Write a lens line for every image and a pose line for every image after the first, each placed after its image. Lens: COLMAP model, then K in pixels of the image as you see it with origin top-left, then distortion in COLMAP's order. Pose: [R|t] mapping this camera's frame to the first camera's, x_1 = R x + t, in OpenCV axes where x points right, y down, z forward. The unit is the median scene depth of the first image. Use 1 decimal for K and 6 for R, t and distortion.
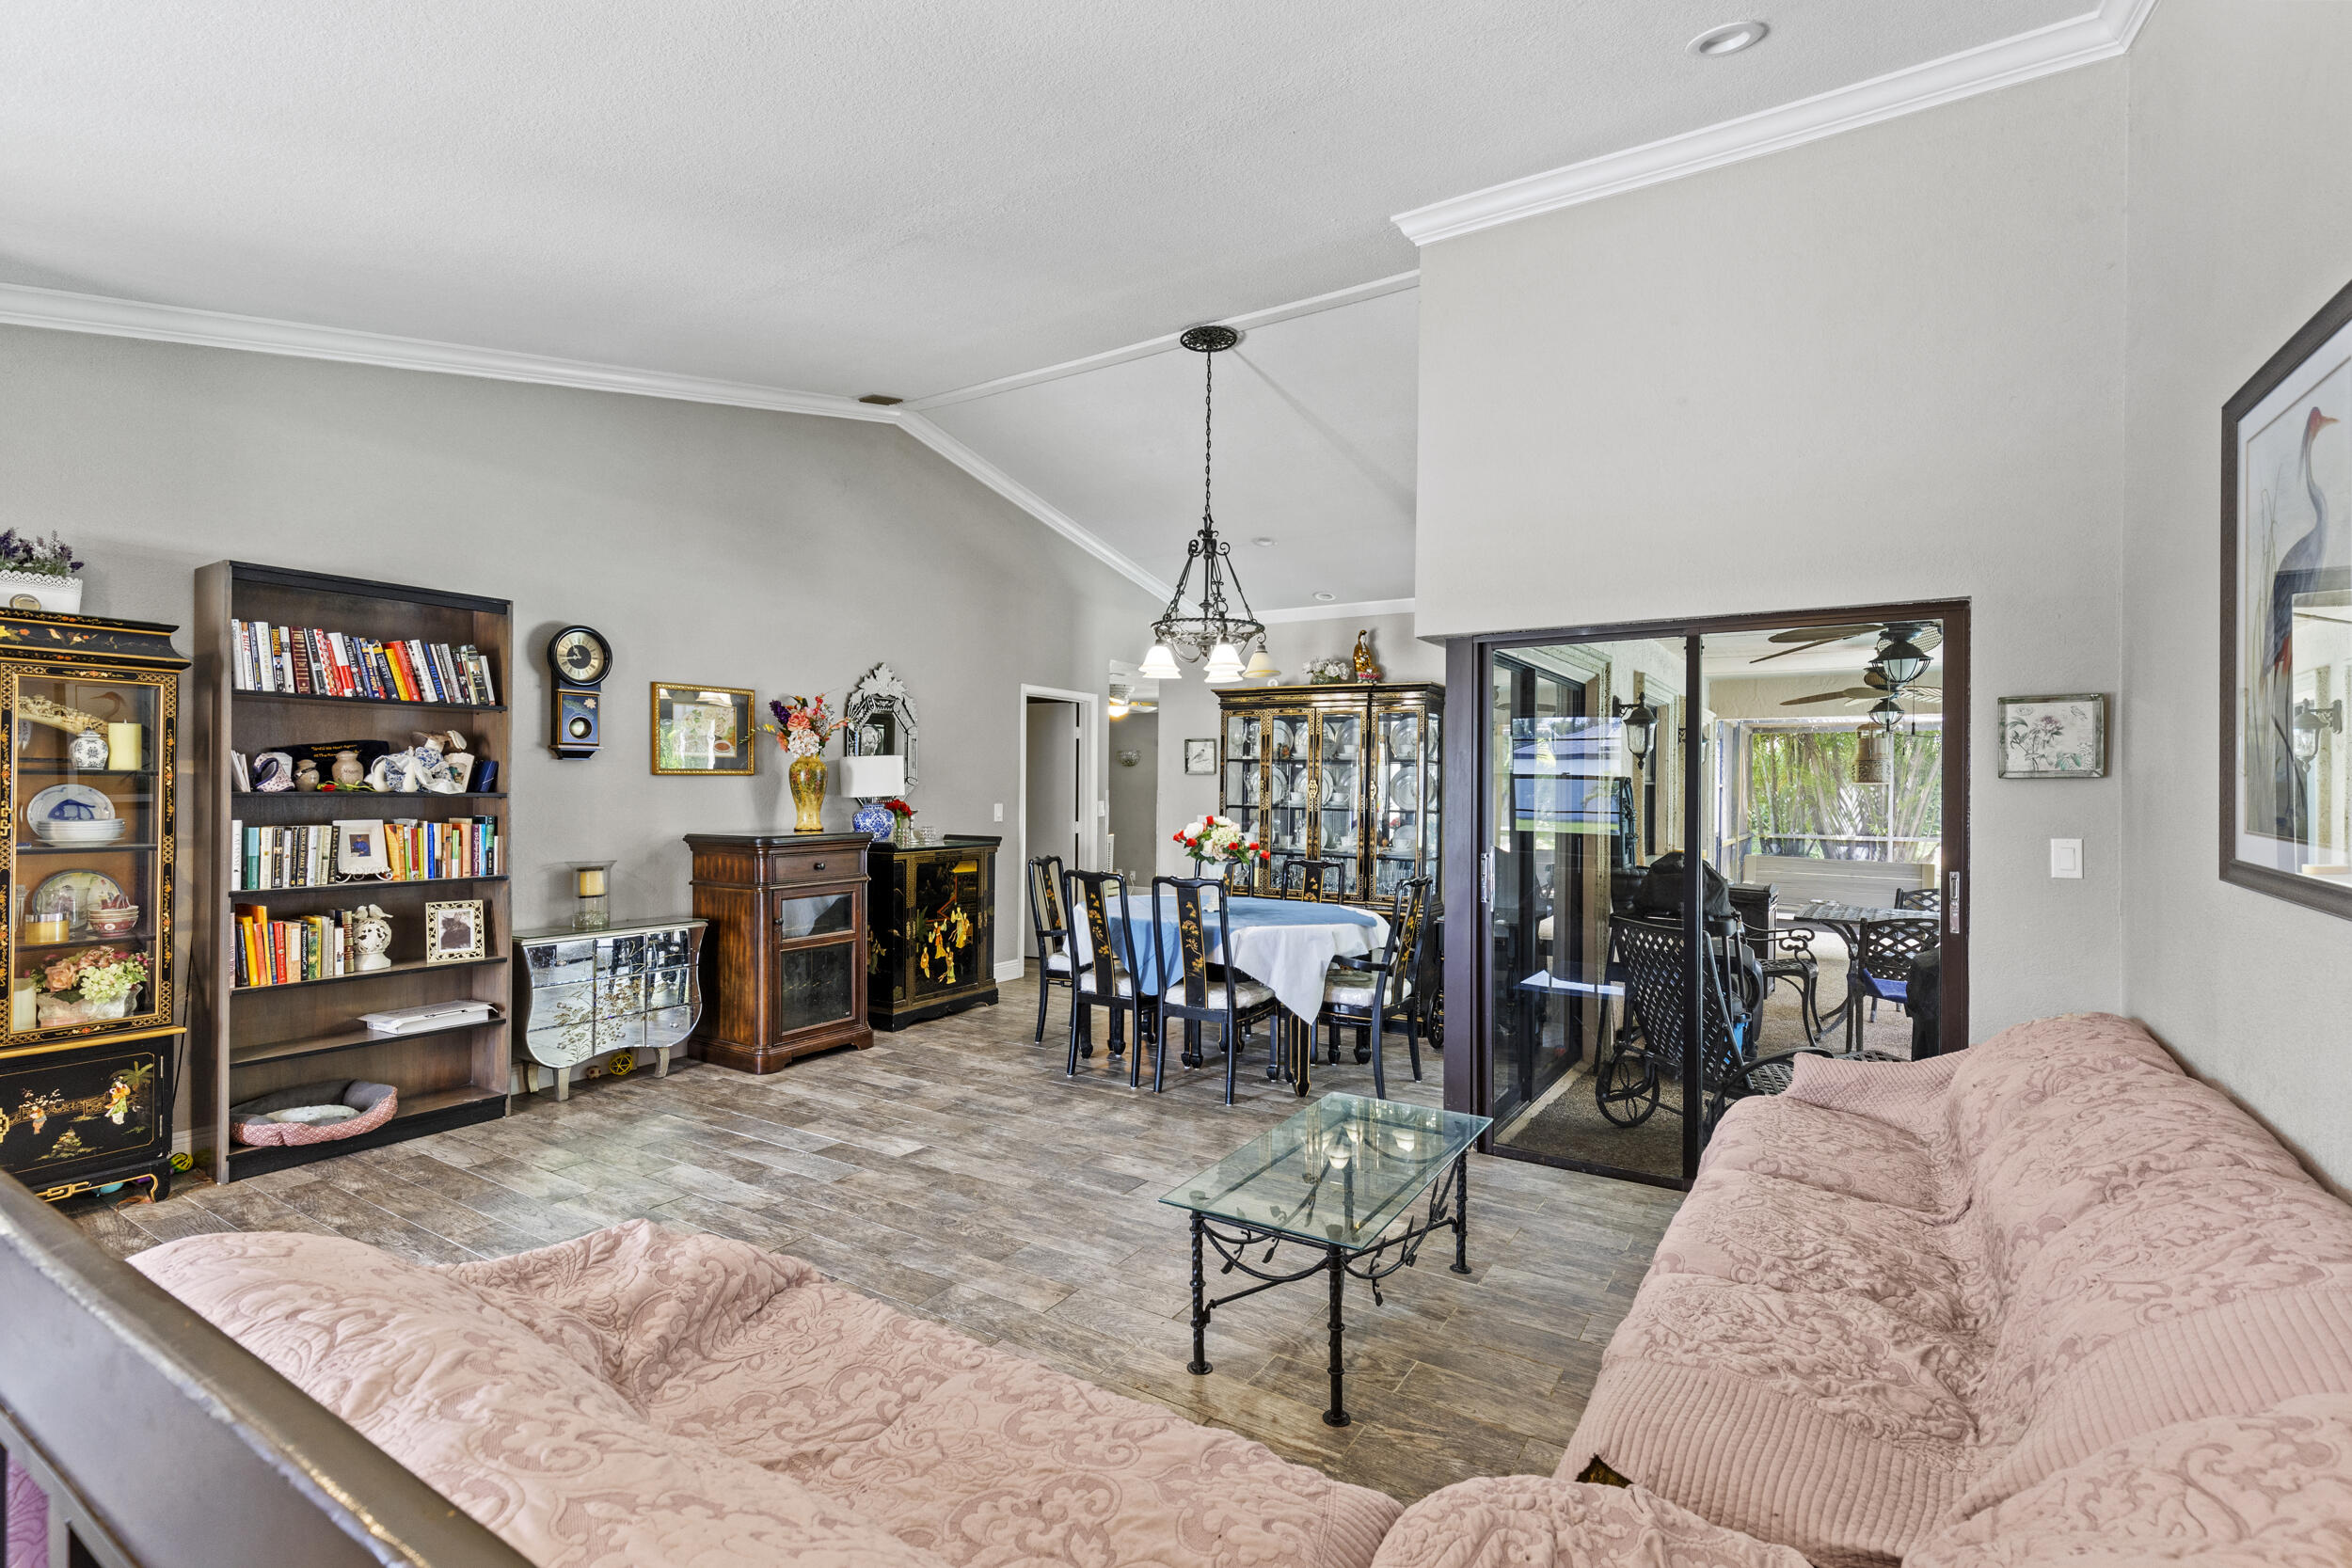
lens RADIAL K [[1061.3, 0, 1176.0], [0, 1061.3, 784.0], [0, 0, 1]] dist [-0.000175, -0.000011]
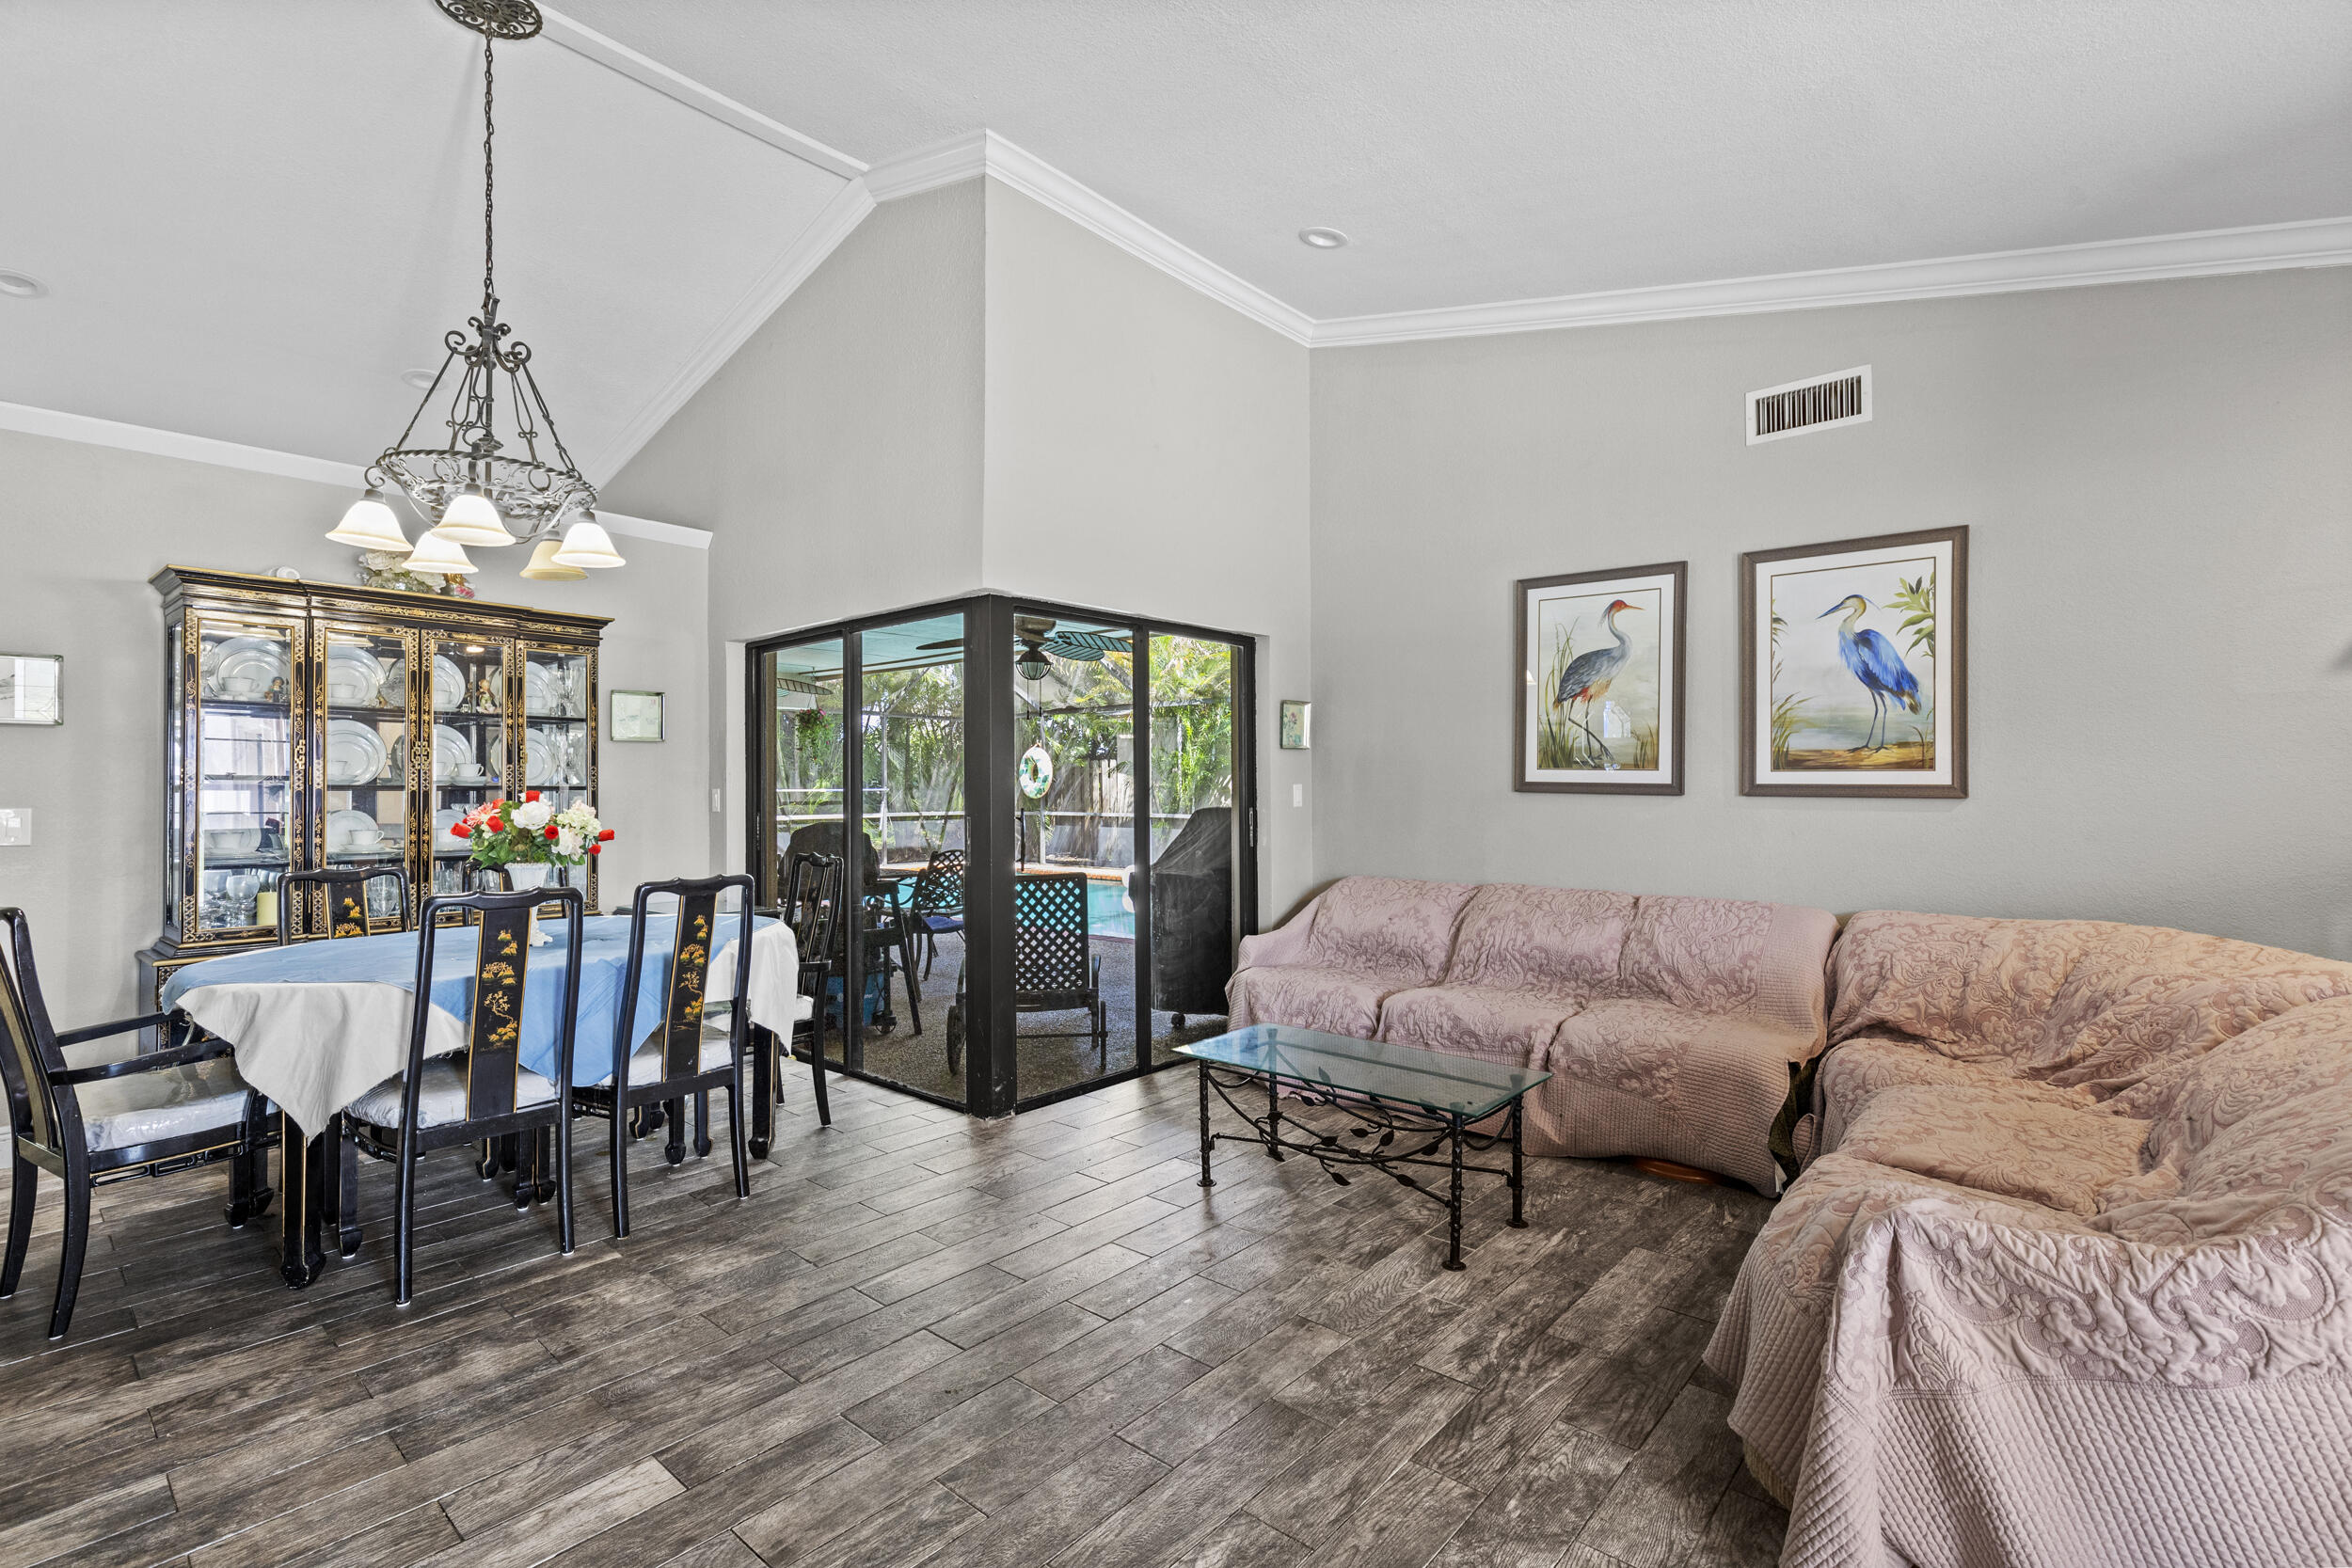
lens RADIAL K [[1068.3, 0, 1192.5], [0, 1068.3, 783.0], [0, 0, 1]] dist [-0.003298, -0.000495]
pose [[0.143250, -0.002156, 0.989684, -0.563007], [0.004652, 0.999988, 0.001505, 0.027889], [-0.989676, 0.004388, 0.143258, 0.567232]]
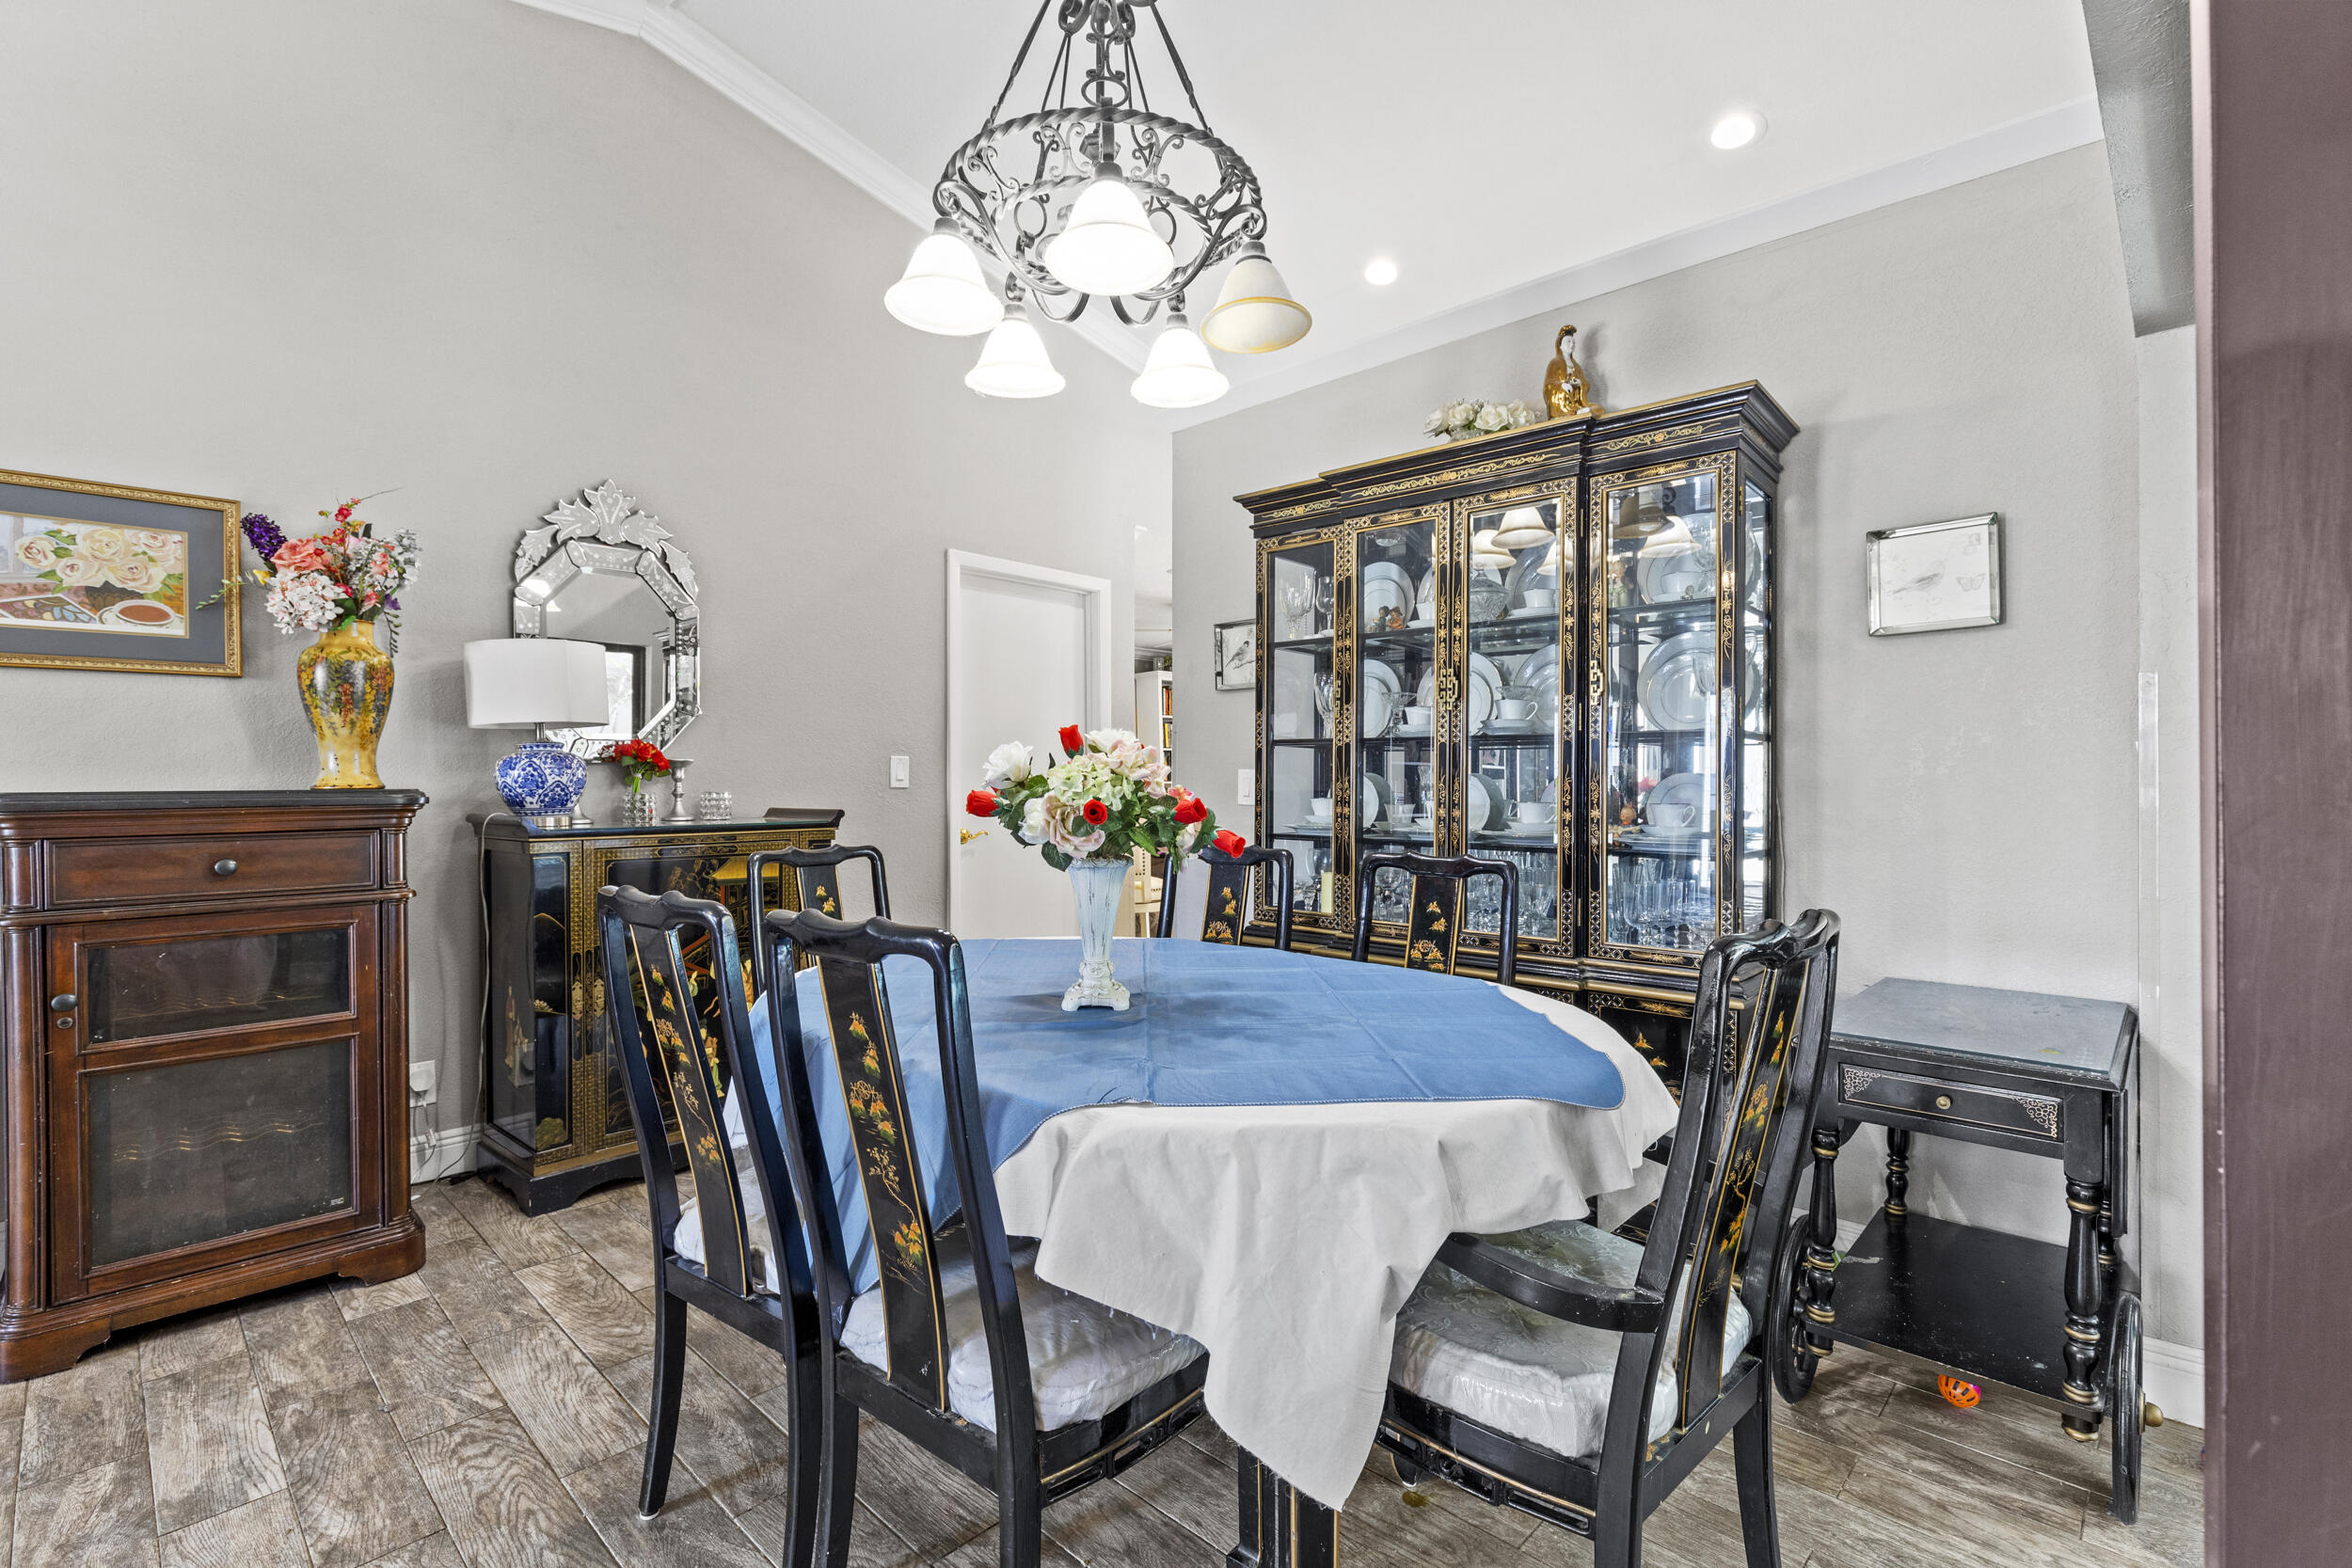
lens RADIAL K [[1068.3, 0, 1192.5], [0, 1068.3, 783.0], [0, 0, 1]] dist [-0.003298, -0.000495]
pose [[0.983671, -0.009584, -0.179721, 0.132793], [0.009163, 0.999953, -0.003175, 0.053604], [0.179743, 0.001476, 0.983713, 0.709328]]
